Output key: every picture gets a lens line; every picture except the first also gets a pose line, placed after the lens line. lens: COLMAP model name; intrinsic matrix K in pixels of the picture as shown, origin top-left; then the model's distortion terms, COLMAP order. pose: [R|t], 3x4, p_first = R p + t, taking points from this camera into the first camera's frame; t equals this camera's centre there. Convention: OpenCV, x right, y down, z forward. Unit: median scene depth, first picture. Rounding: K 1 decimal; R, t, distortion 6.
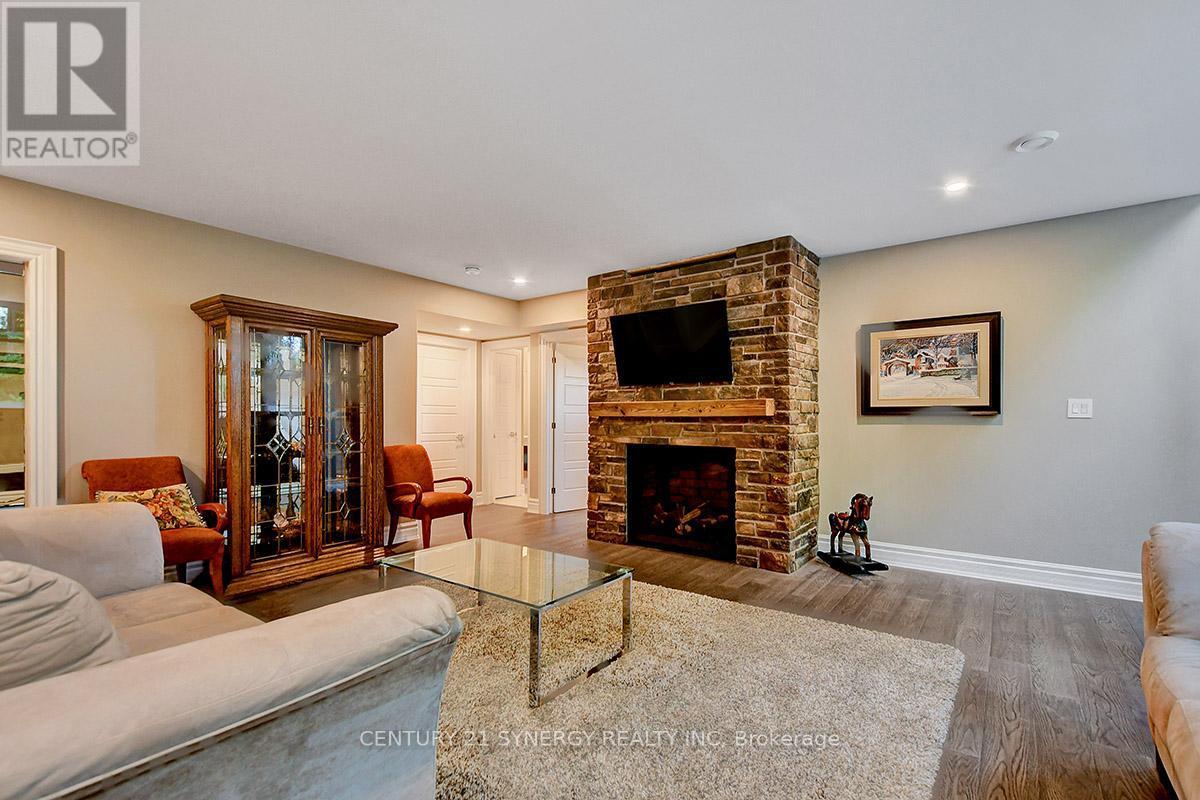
lens RADIAL K [[530.3, 0, 606.2], [0, 530.3, 420.0], [0, 0, 1]] dist [0.001124, -0.000382]
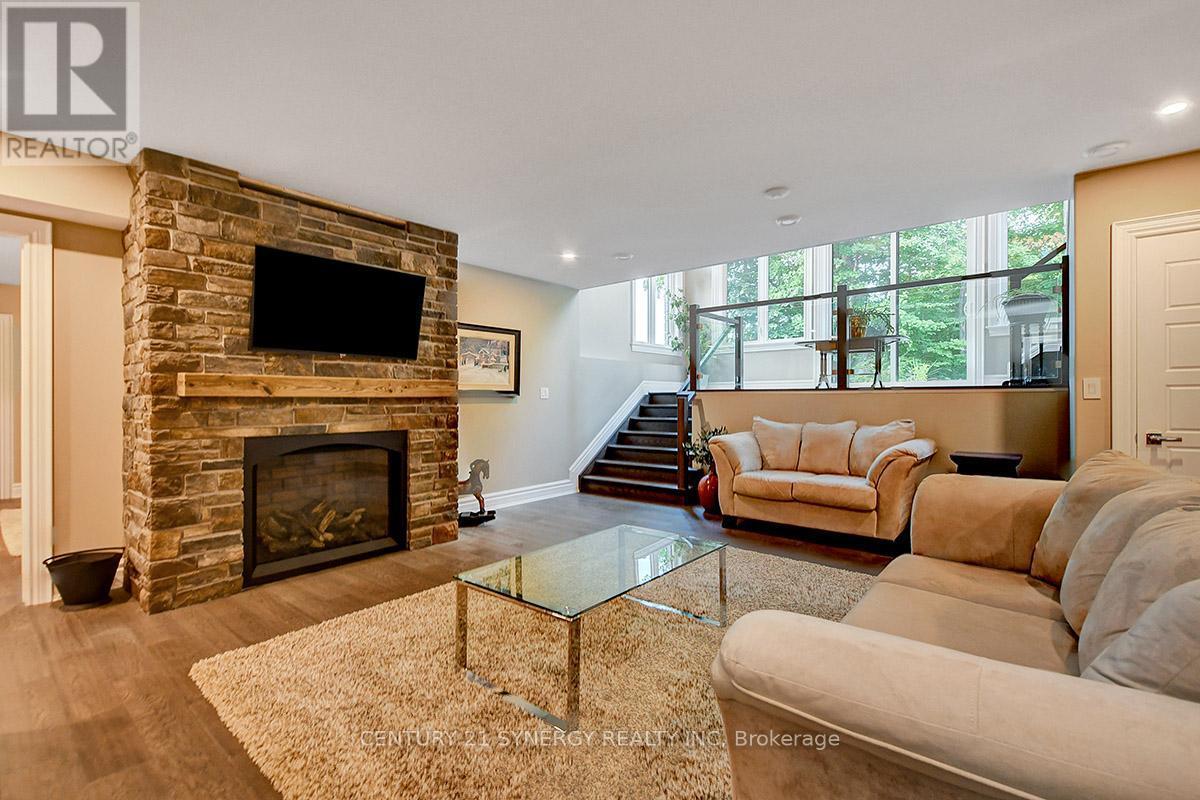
lens RADIAL K [[530.3, 0, 602.4], [0, 530.3, 400.5], [0, 0, 1]] dist [0.001124, -0.000382]
pose [[0.041987, -0.002187, 0.999116, -0.677501], [0.008639, 0.999961, 0.001826, 0.000668], [-0.999081, 0.008555, 0.042004, 0.589837]]
